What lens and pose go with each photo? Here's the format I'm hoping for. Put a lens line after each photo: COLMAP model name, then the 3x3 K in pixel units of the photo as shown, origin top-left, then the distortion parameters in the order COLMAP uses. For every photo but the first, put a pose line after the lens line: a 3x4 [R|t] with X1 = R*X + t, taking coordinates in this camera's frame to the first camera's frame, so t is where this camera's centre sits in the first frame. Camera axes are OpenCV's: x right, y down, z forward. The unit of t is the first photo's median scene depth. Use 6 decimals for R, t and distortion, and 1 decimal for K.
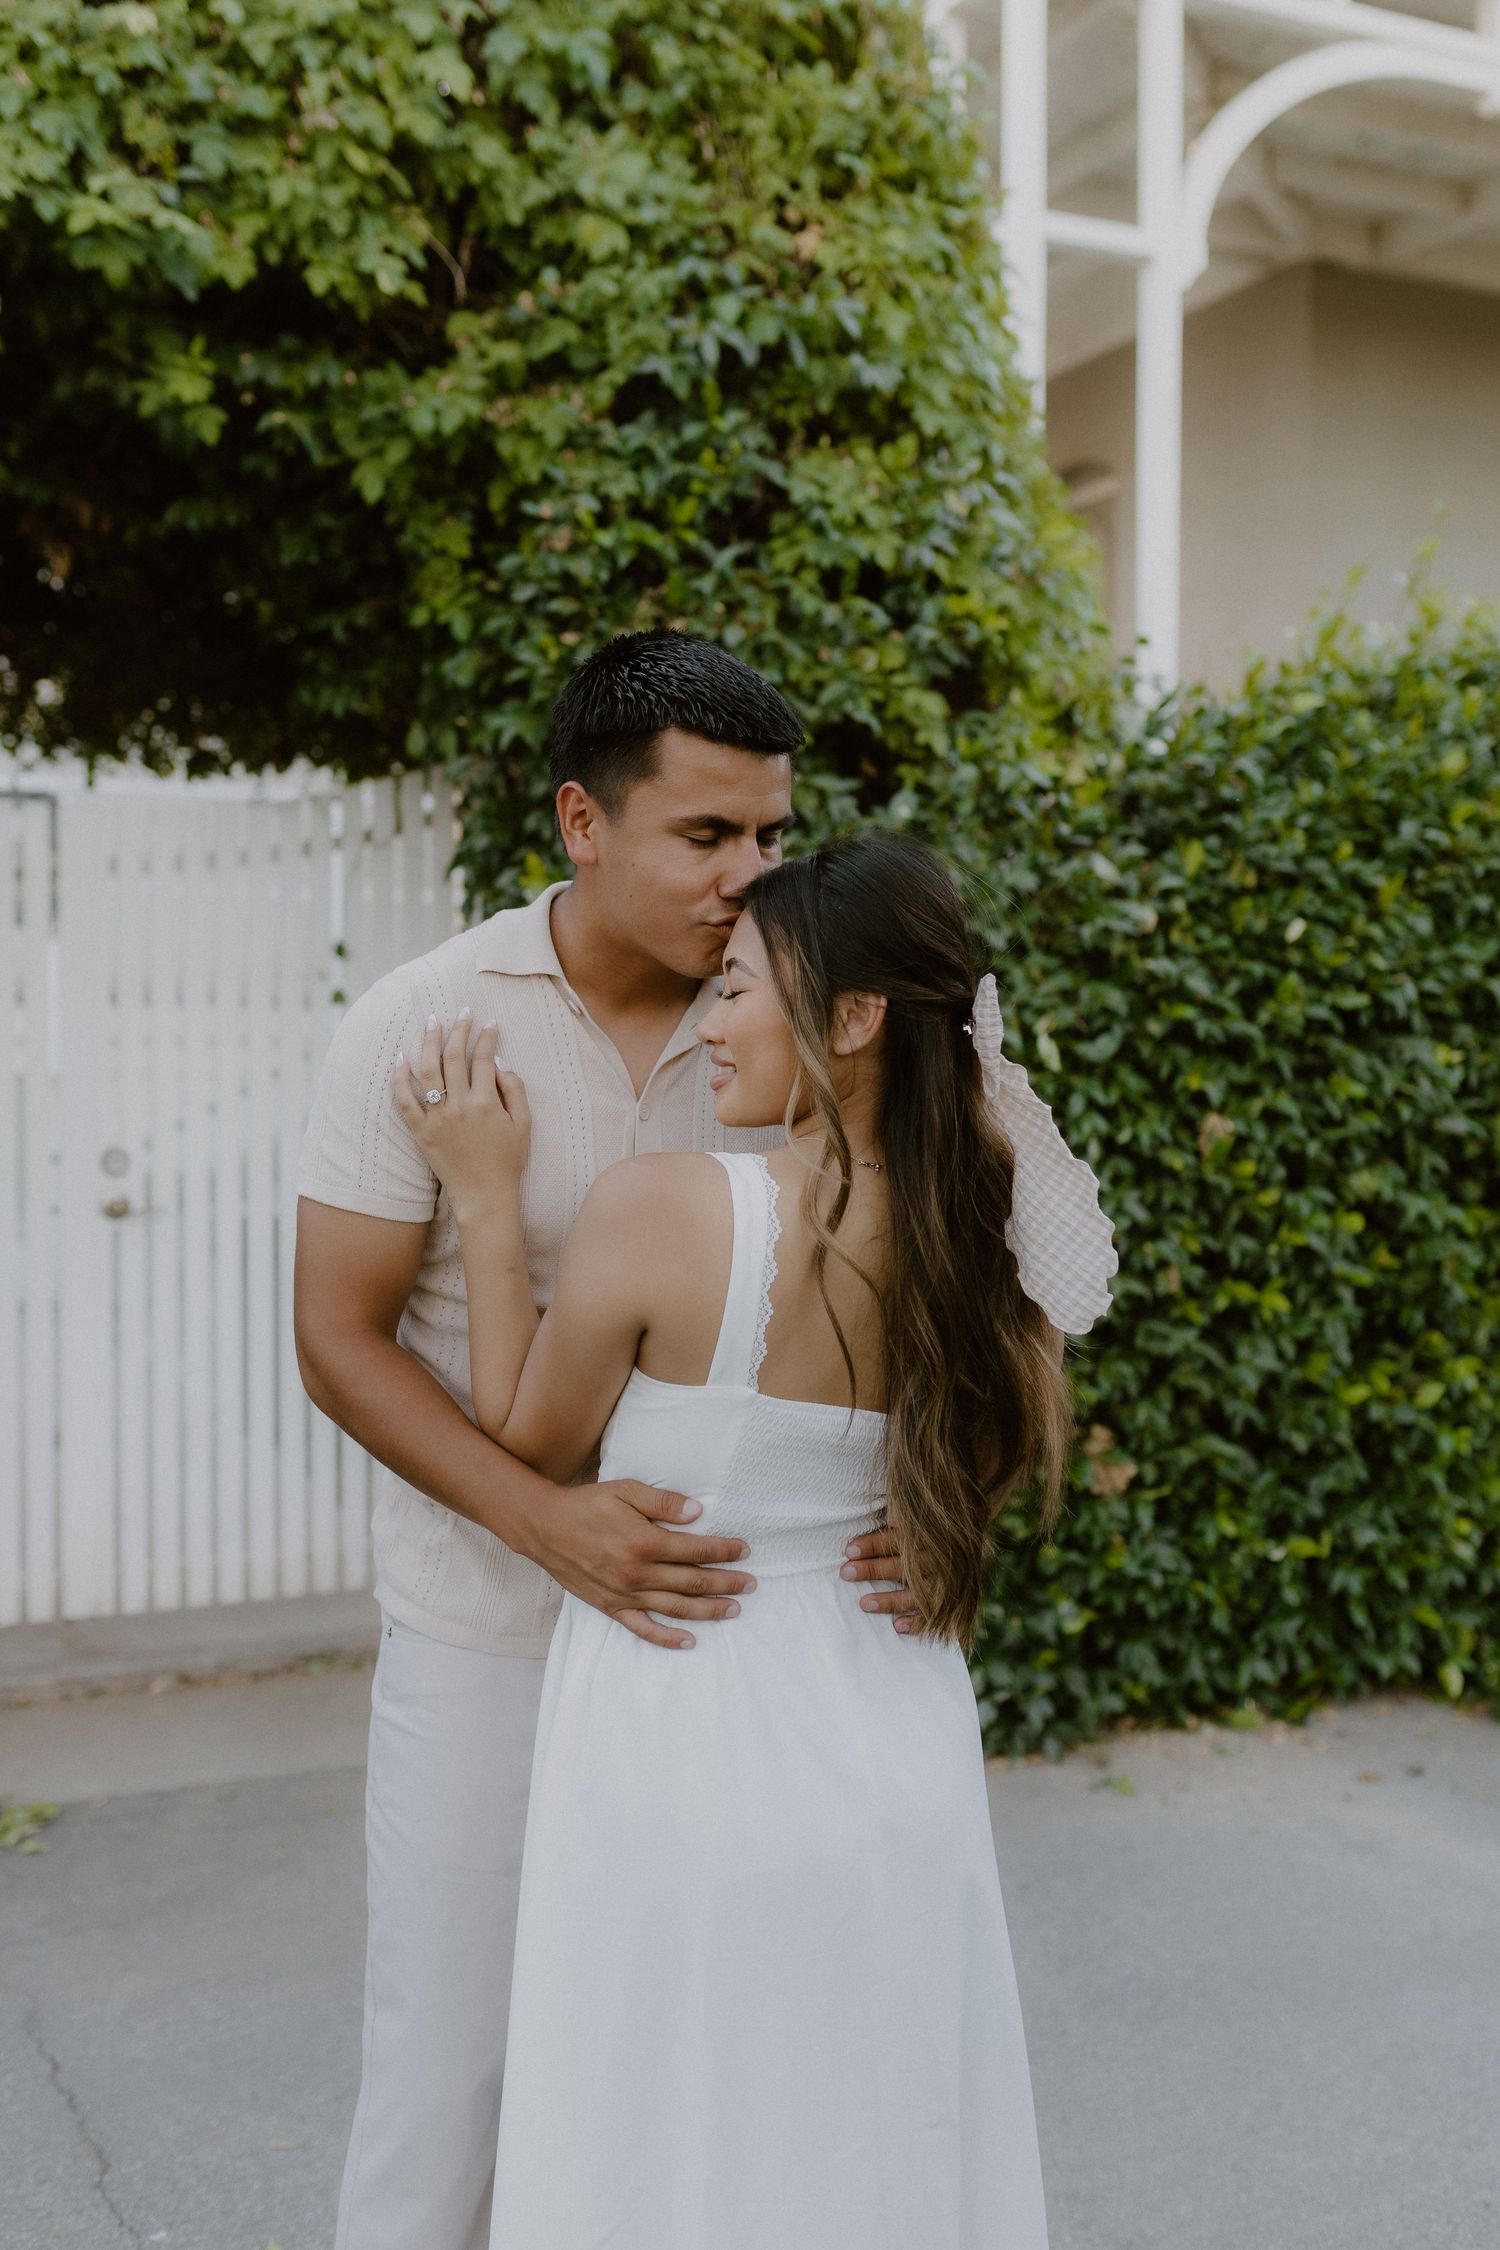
lens RADIAL K [[2223.3, 0, 758.9], [0, 2223.3, 1116.3], [0, 0, 1]] dist [0.001232, 0.000000]
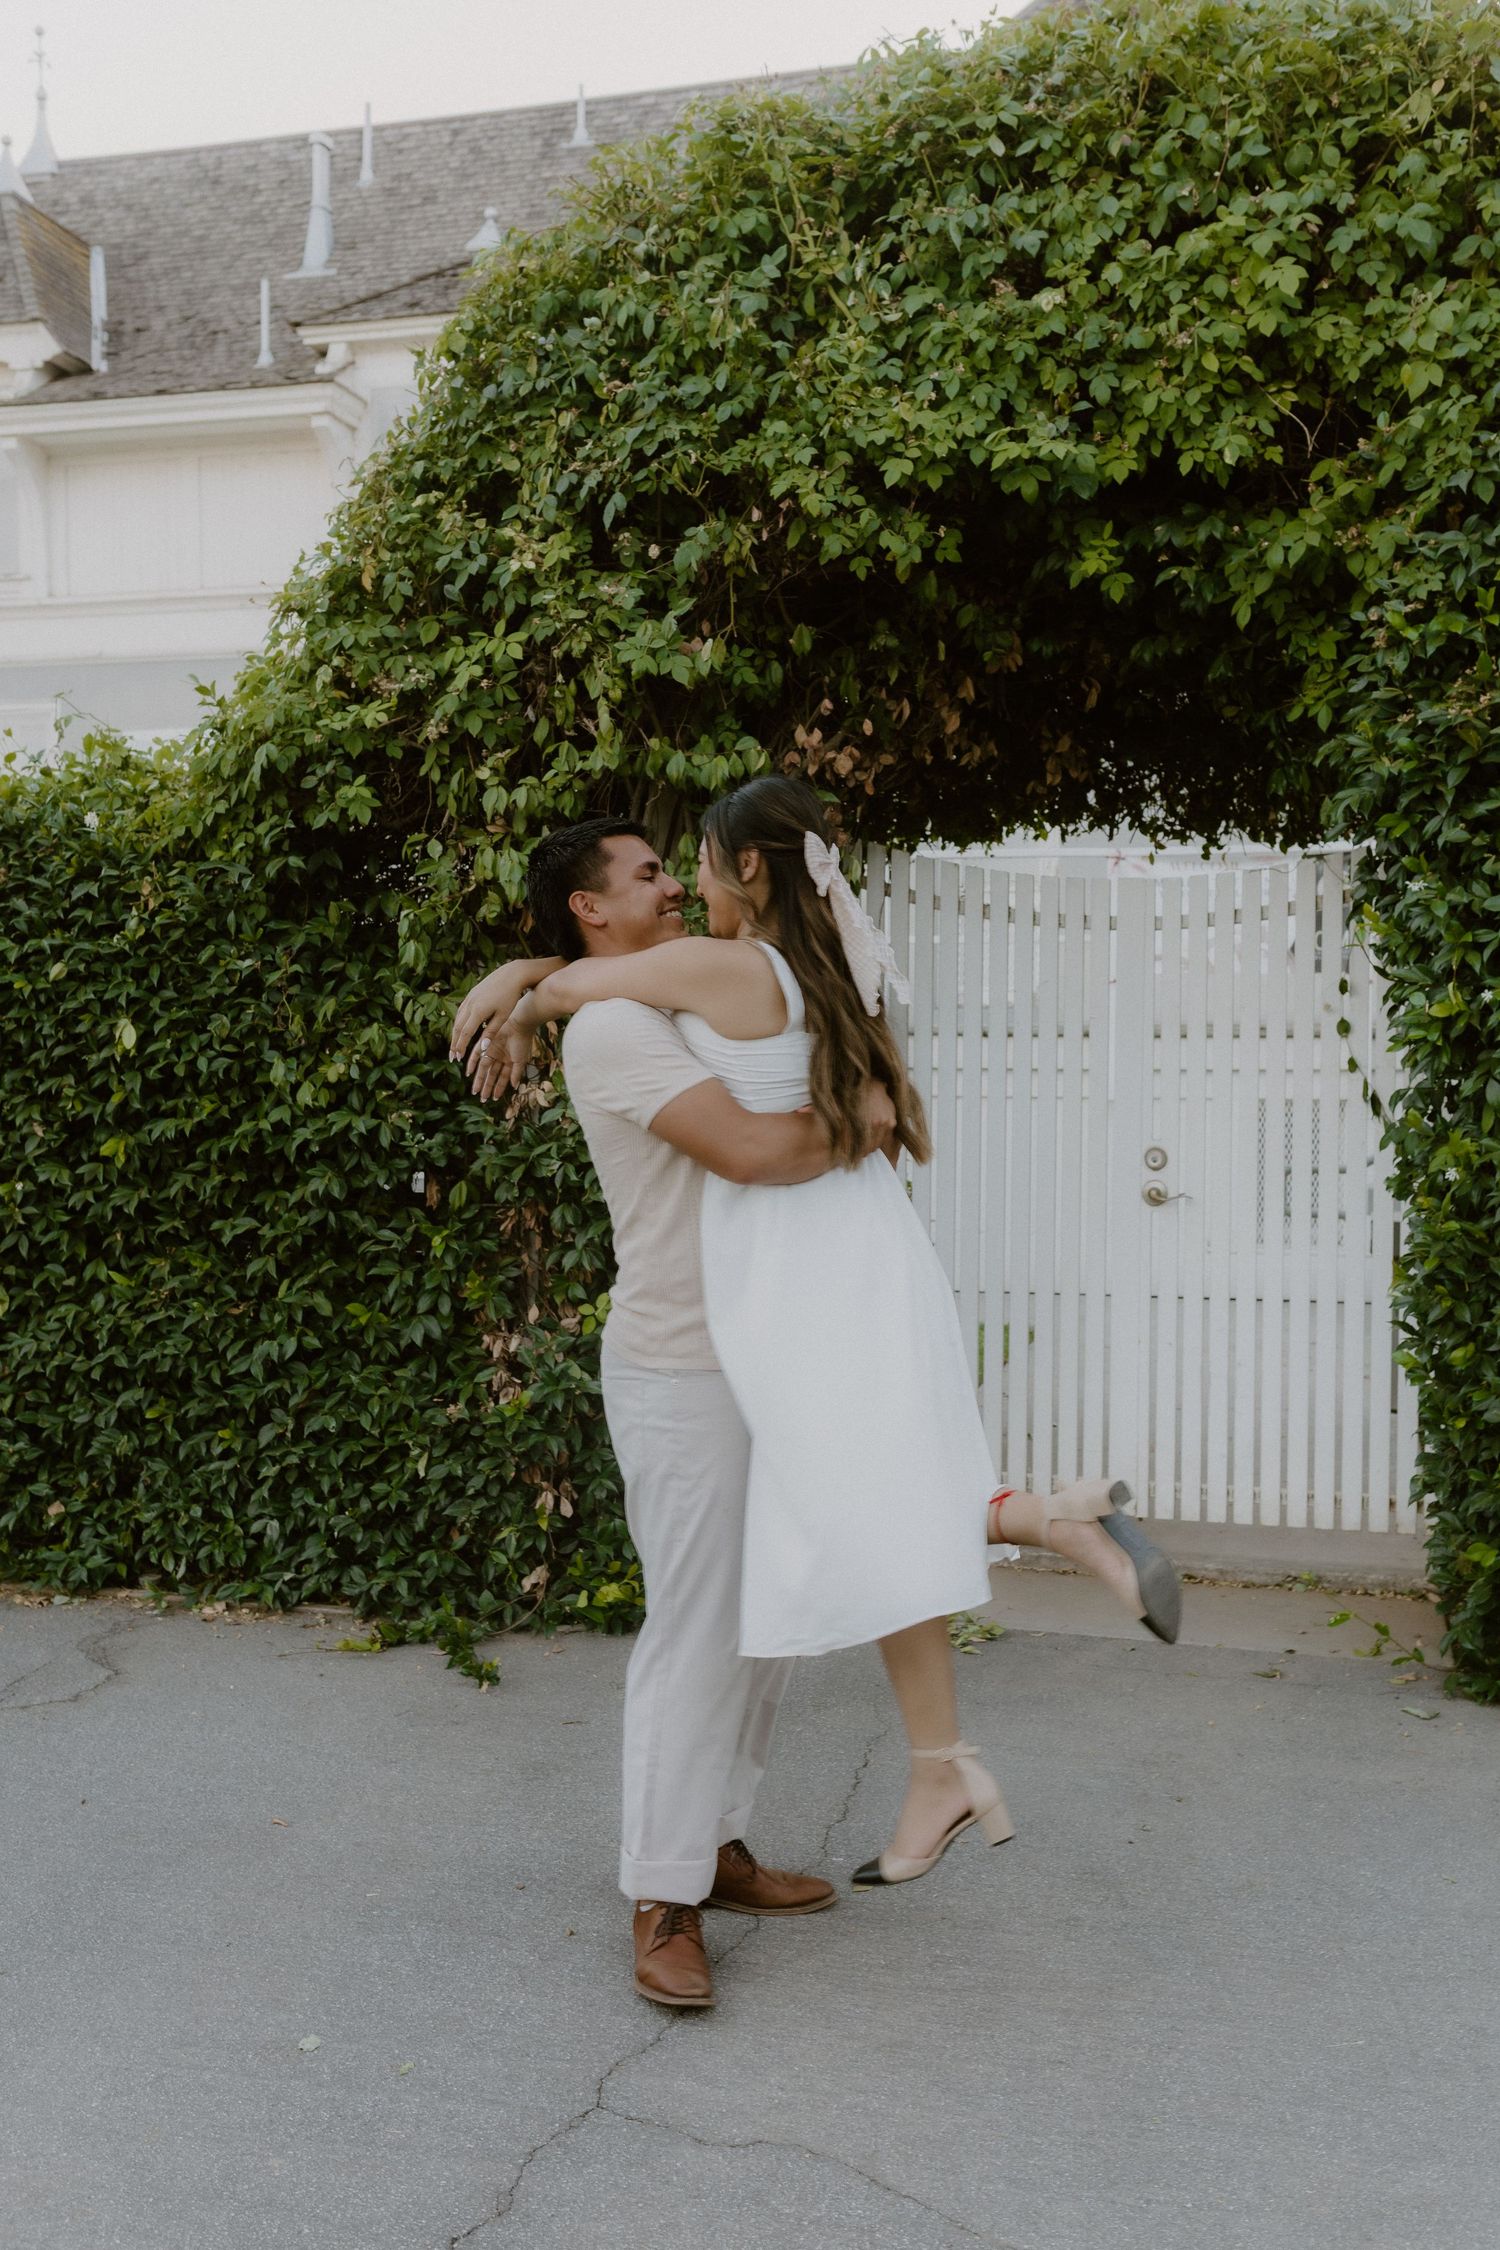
lens RADIAL K [[2107.3, 0, 751.7], [0, 2107.3, 1134.2], [0, 0, 1]] dist [-0.002141, 0.000000]
pose [[0.762153, 0.021593, -0.647037, 0.384231], [-0.026251, 0.999652, 0.002439, 0.011920], [0.646865, 0.015127, 0.762455, -0.073861]]
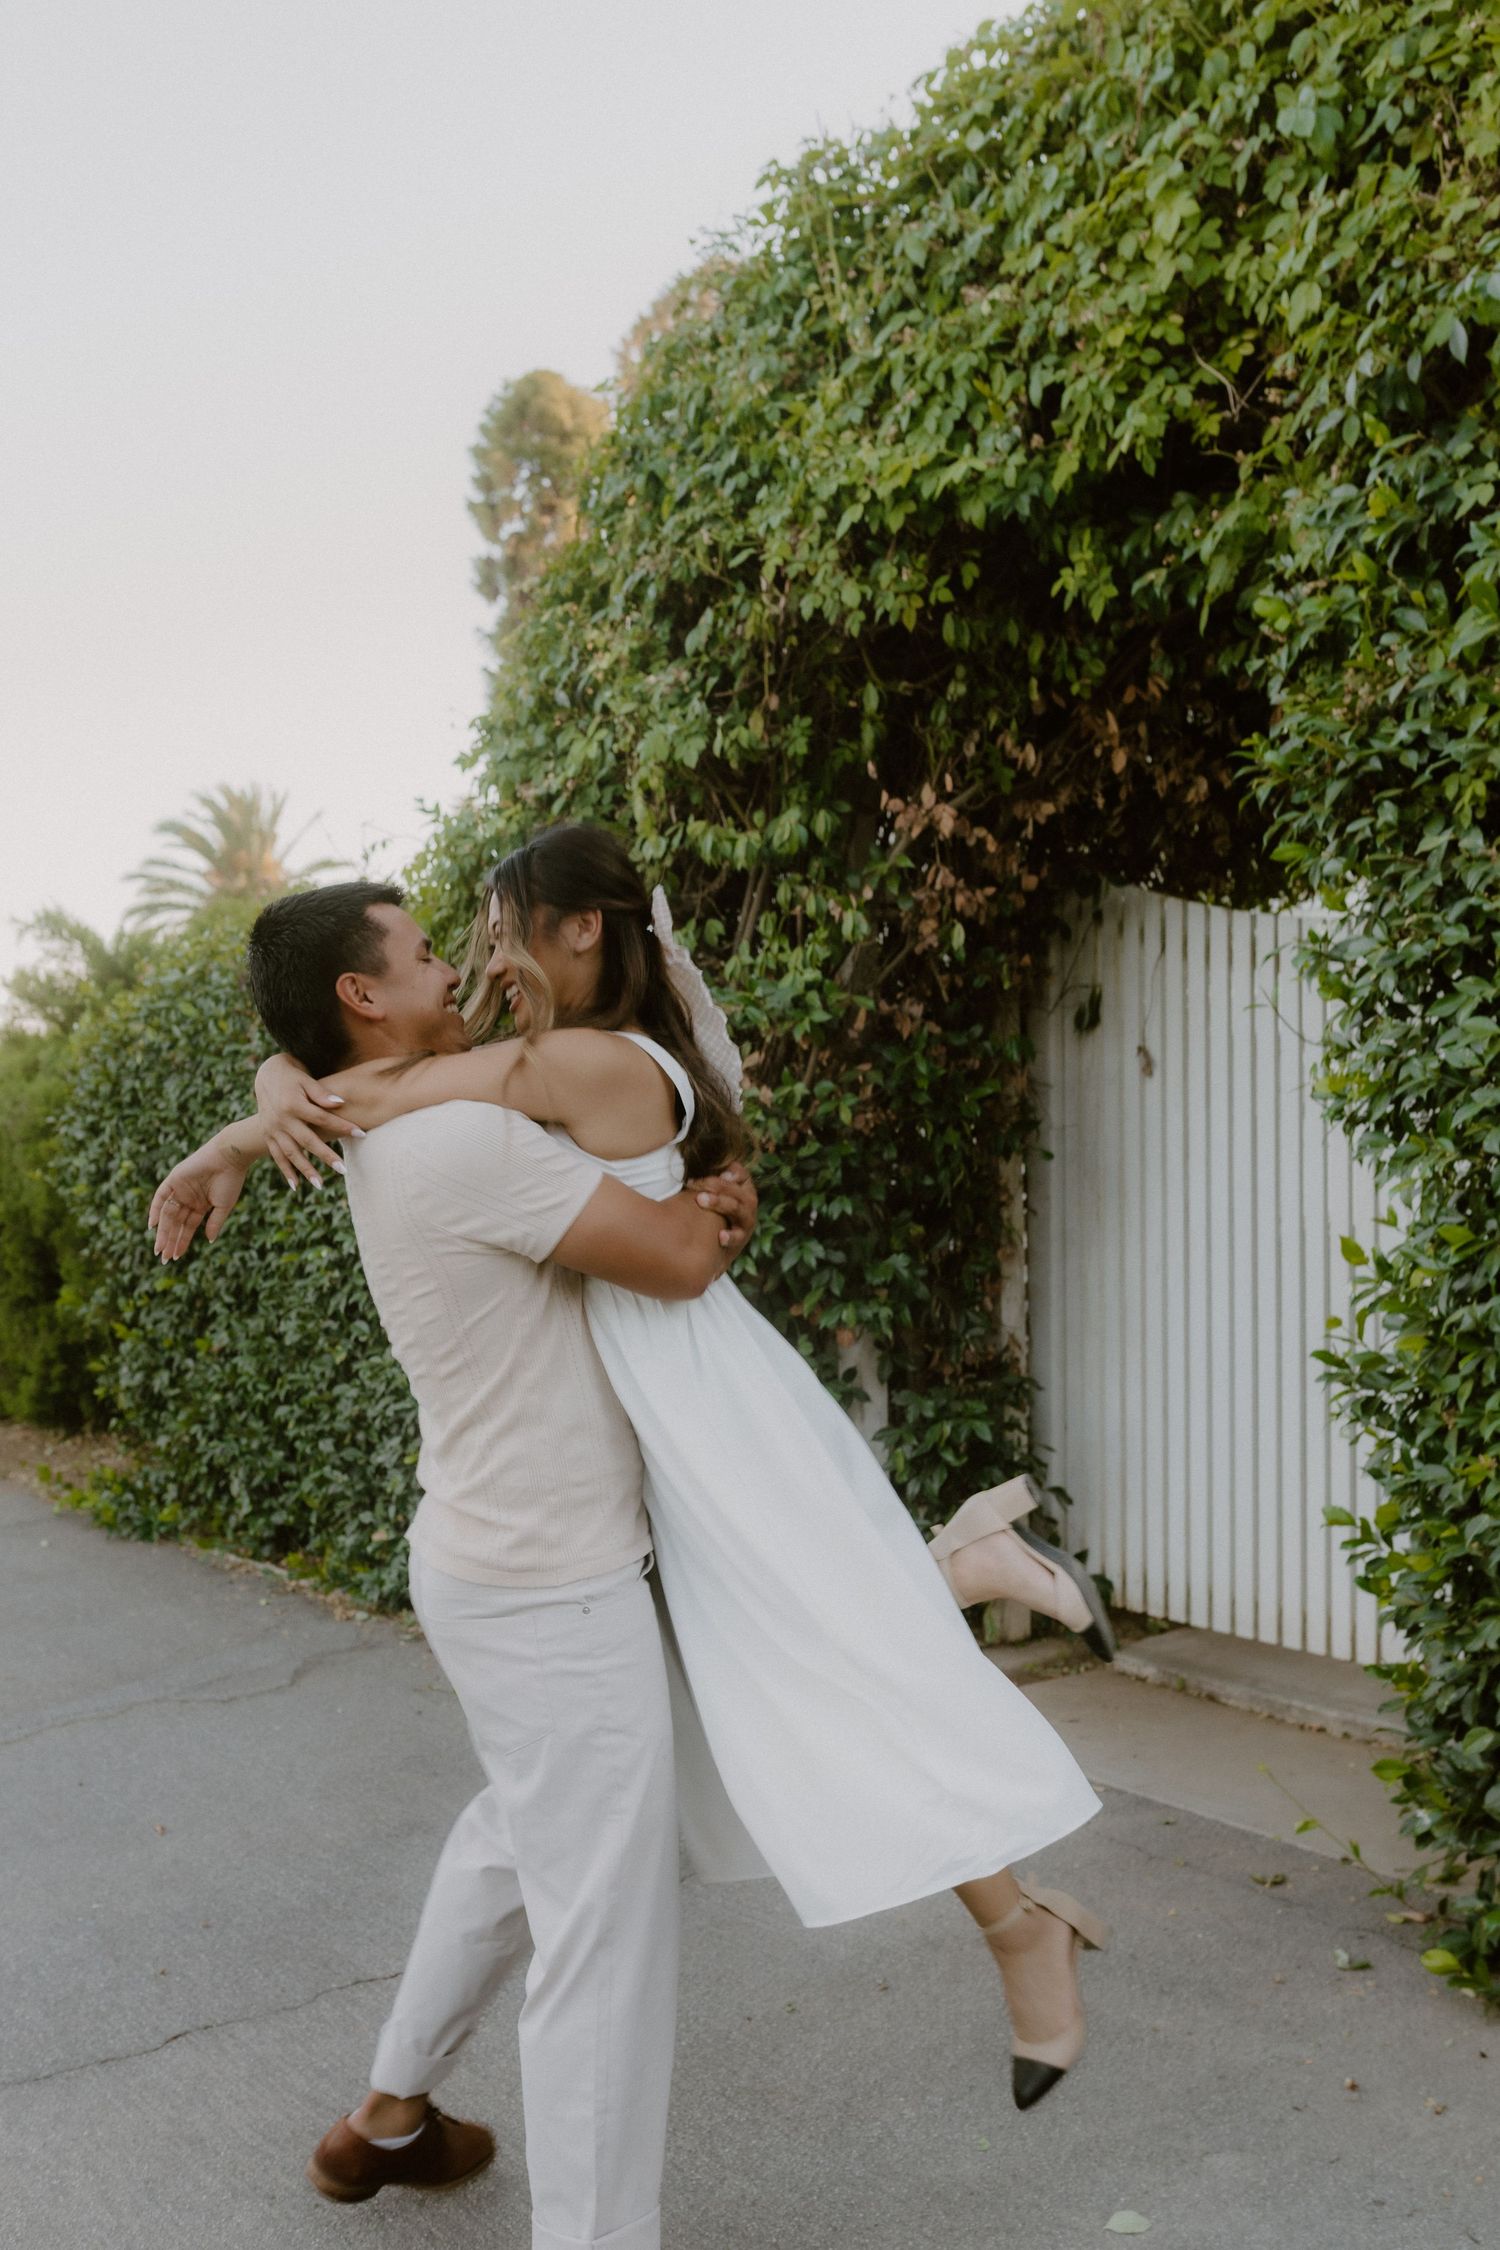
lens RADIAL K [[2107.3, 0, 731.0], [0, 2107.3, 1145.0], [0, 0, 1]] dist [-0.002141, 0.000000]
pose [[0.255741, 0.009032, -0.966703, 0.732516], [-0.020800, 0.999776, 0.003838, -0.031041], [0.966522, 0.019126, 0.255871, 0.528570]]
